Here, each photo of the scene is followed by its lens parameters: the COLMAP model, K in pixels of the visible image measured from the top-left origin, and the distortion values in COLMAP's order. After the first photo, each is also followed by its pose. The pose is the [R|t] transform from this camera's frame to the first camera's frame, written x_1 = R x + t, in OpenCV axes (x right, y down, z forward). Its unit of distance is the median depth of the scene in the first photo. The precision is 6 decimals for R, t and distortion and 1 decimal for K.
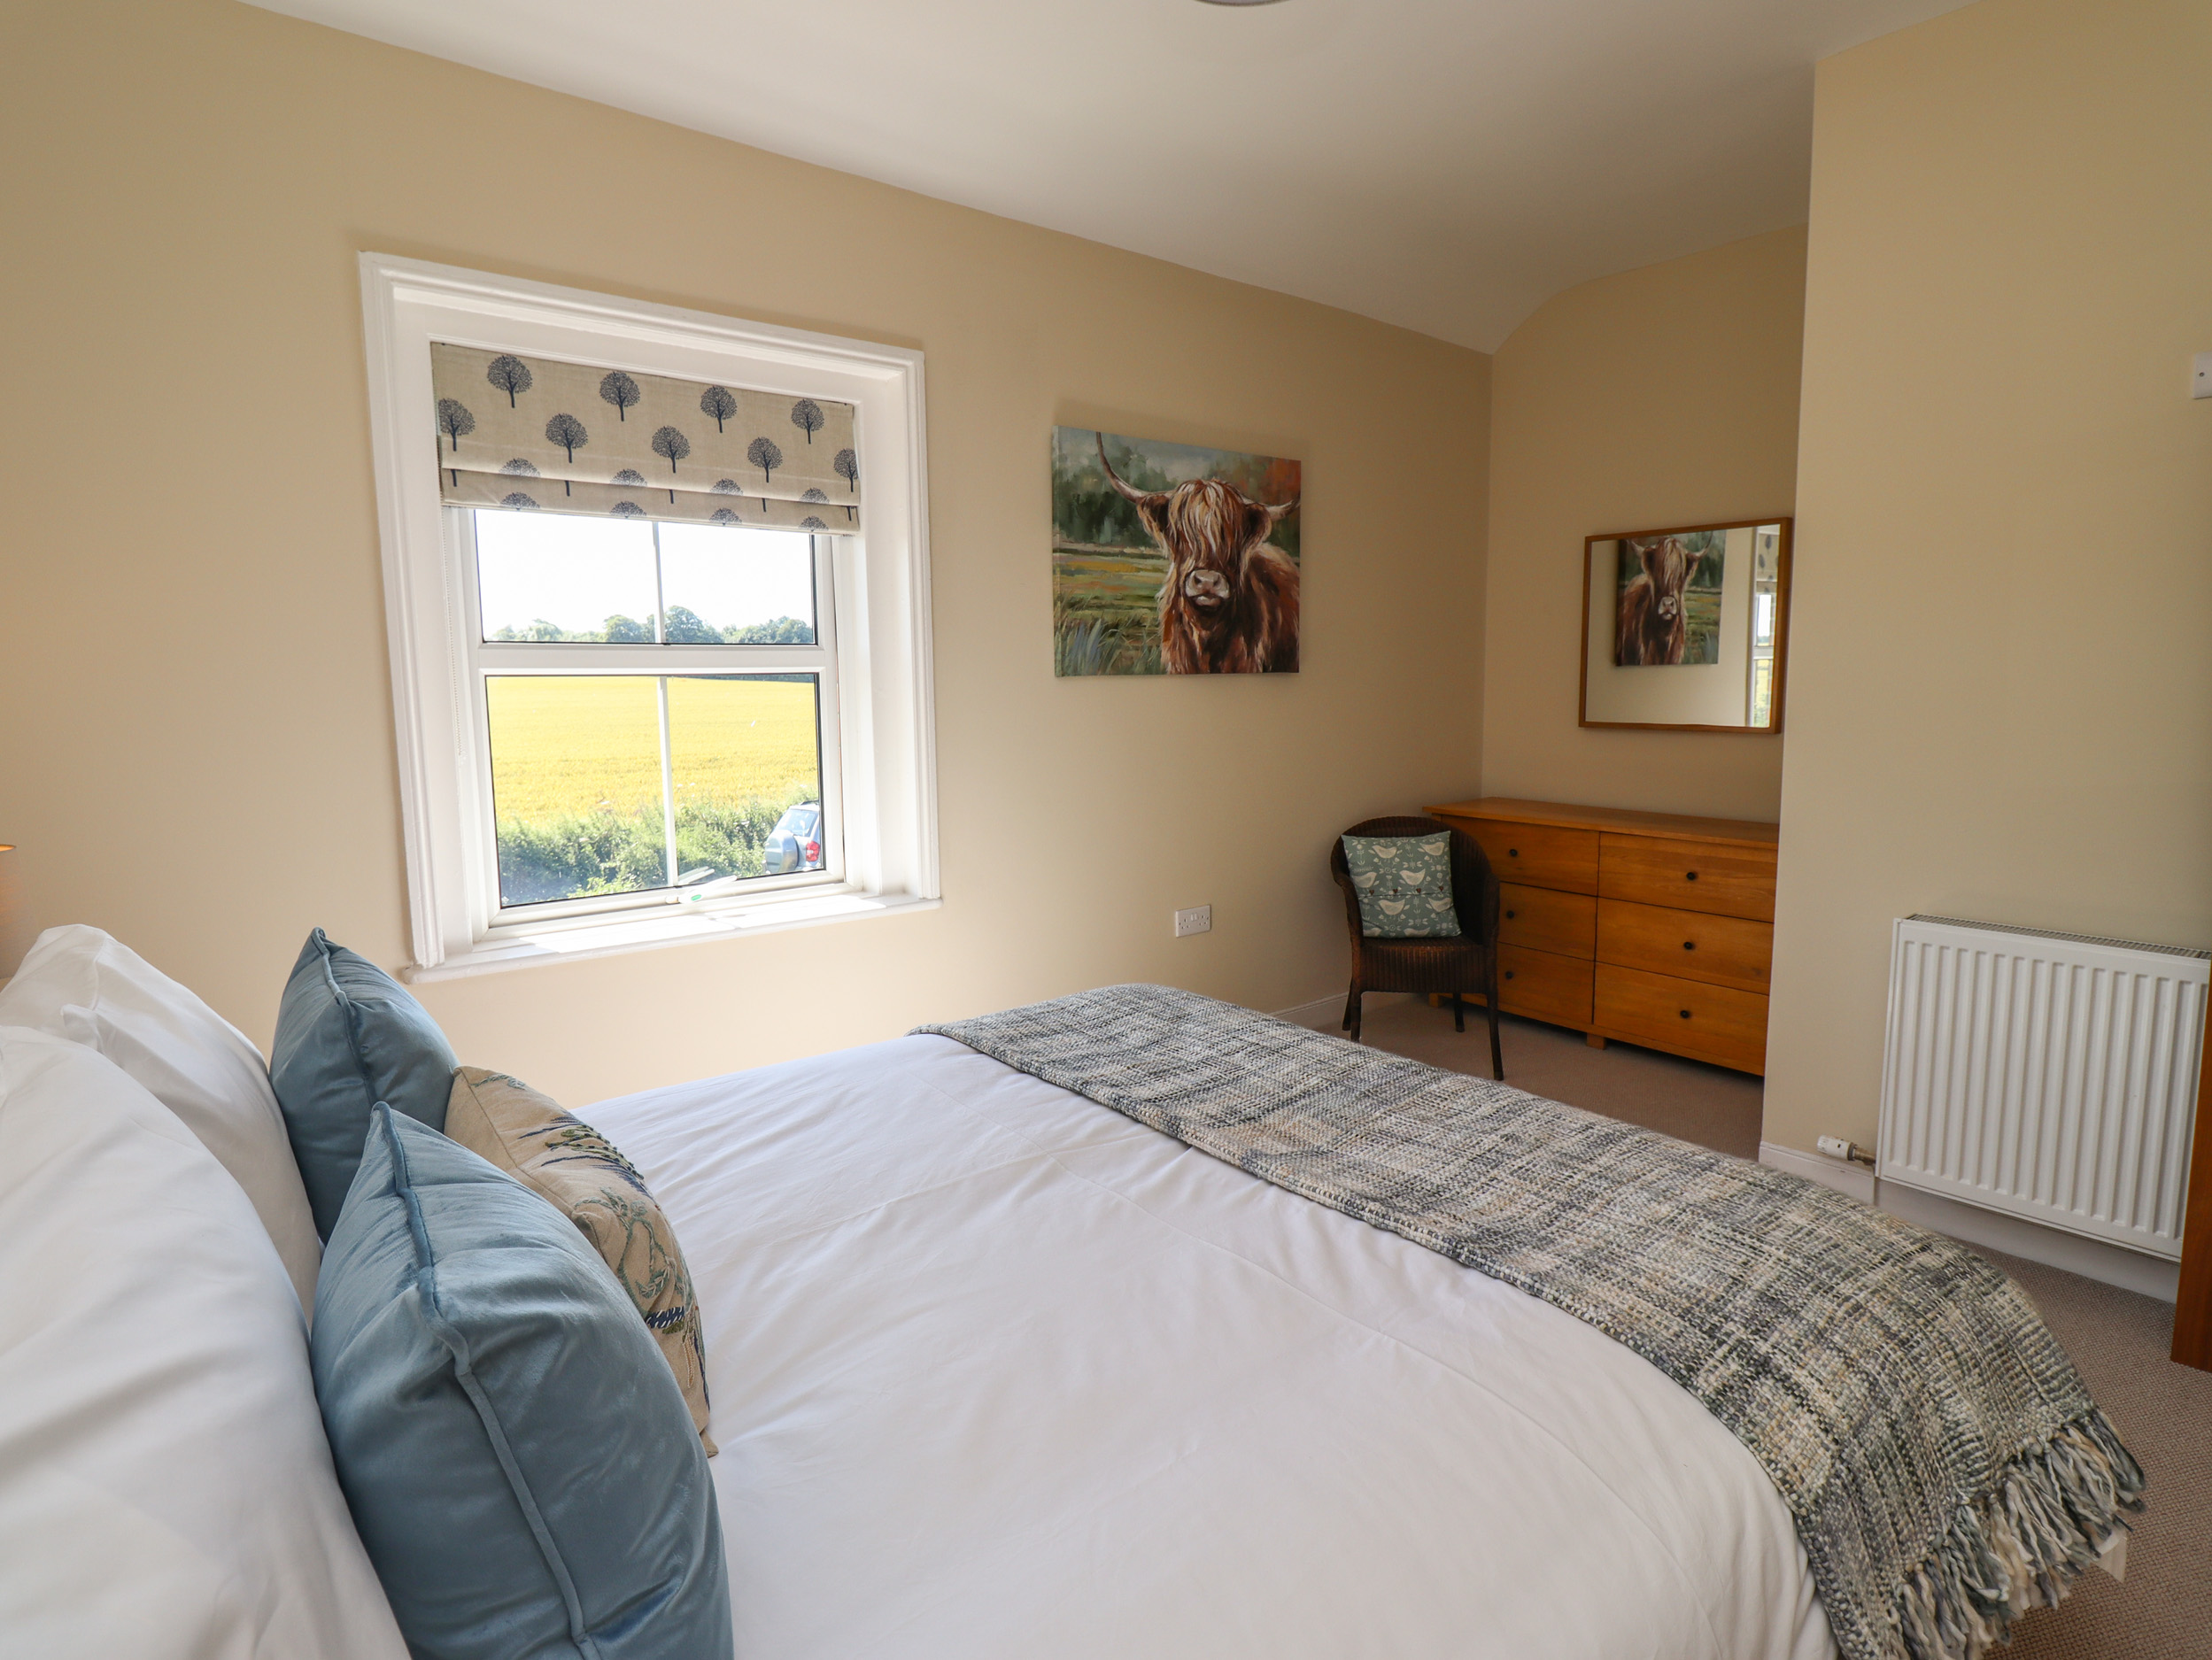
lens RADIAL K [[1179.8, 0, 1129.4], [0, 1179.8, 823.8], [0, 0, 1]] dist [0.003669, -0.016126]
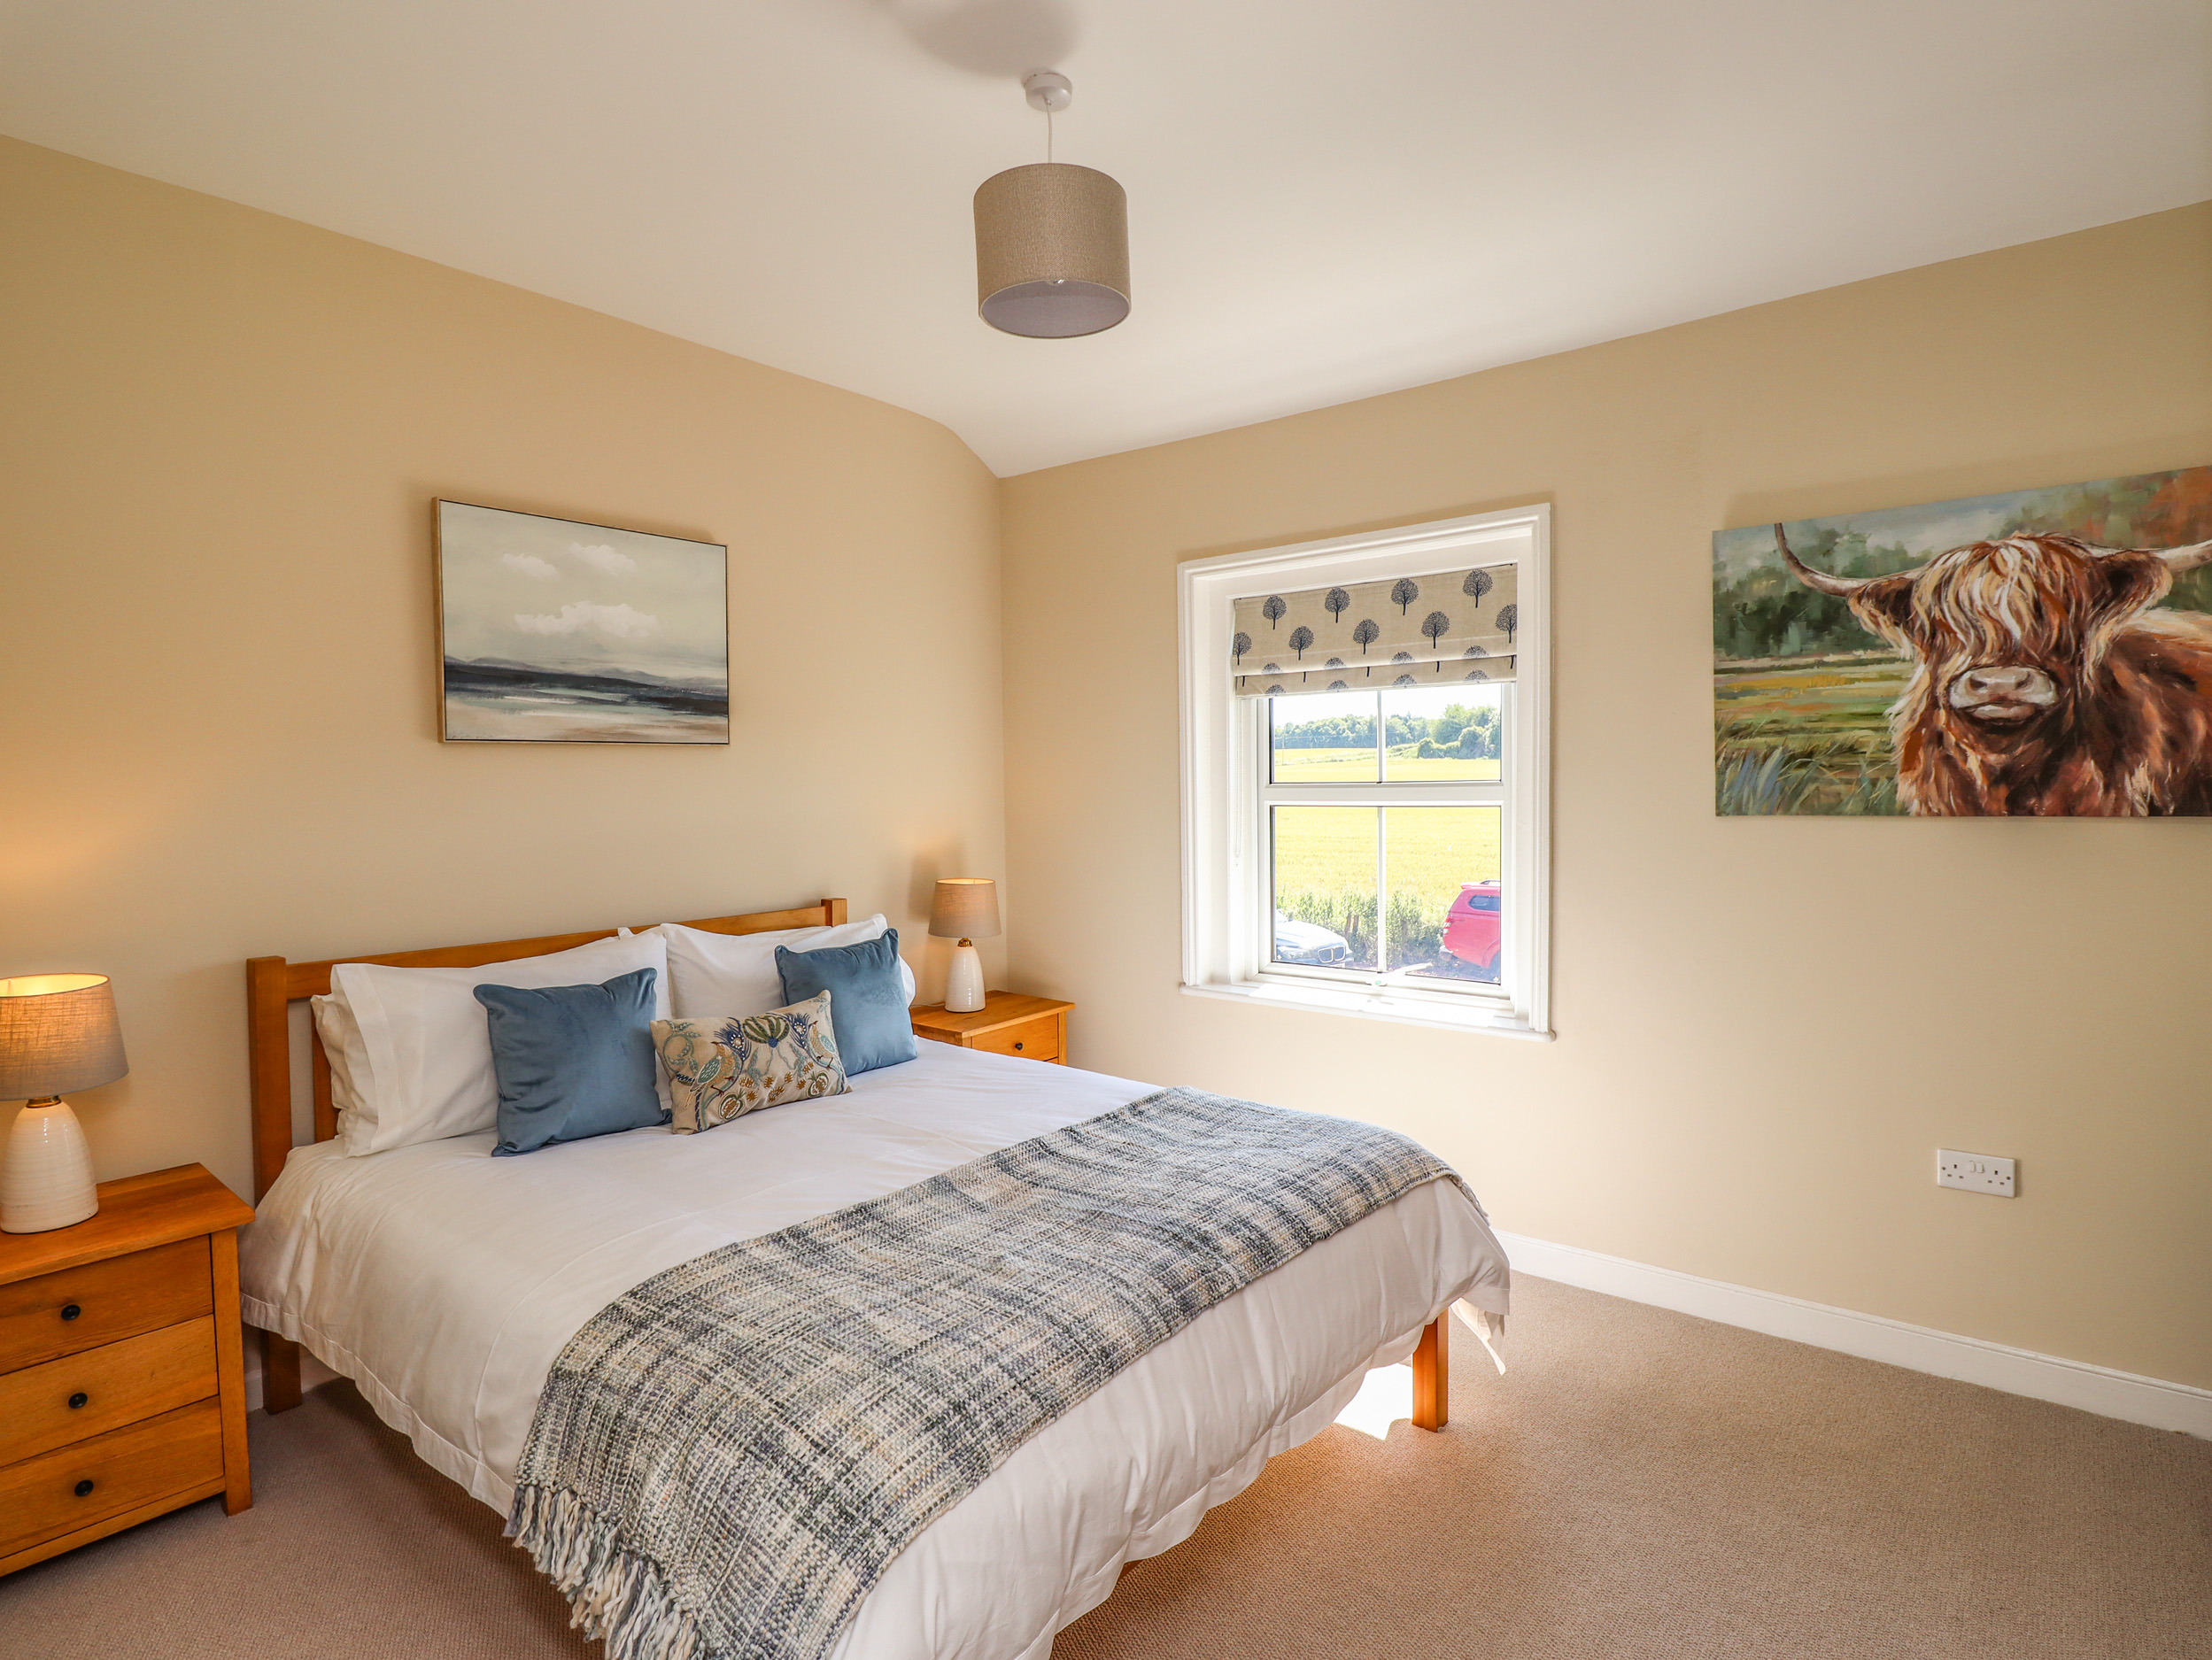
lens RADIAL K [[1179.8, 0, 1129.4], [0, 1179.8, 823.8], [0, 0, 1]] dist [0.003669, -0.016126]
pose [[0.196398, 0.045031, -0.979490, 0.686609], [-0.109539, 0.993699, 0.023720, -0.091053], [0.974387, 0.102633, 0.200093, 0.405152]]
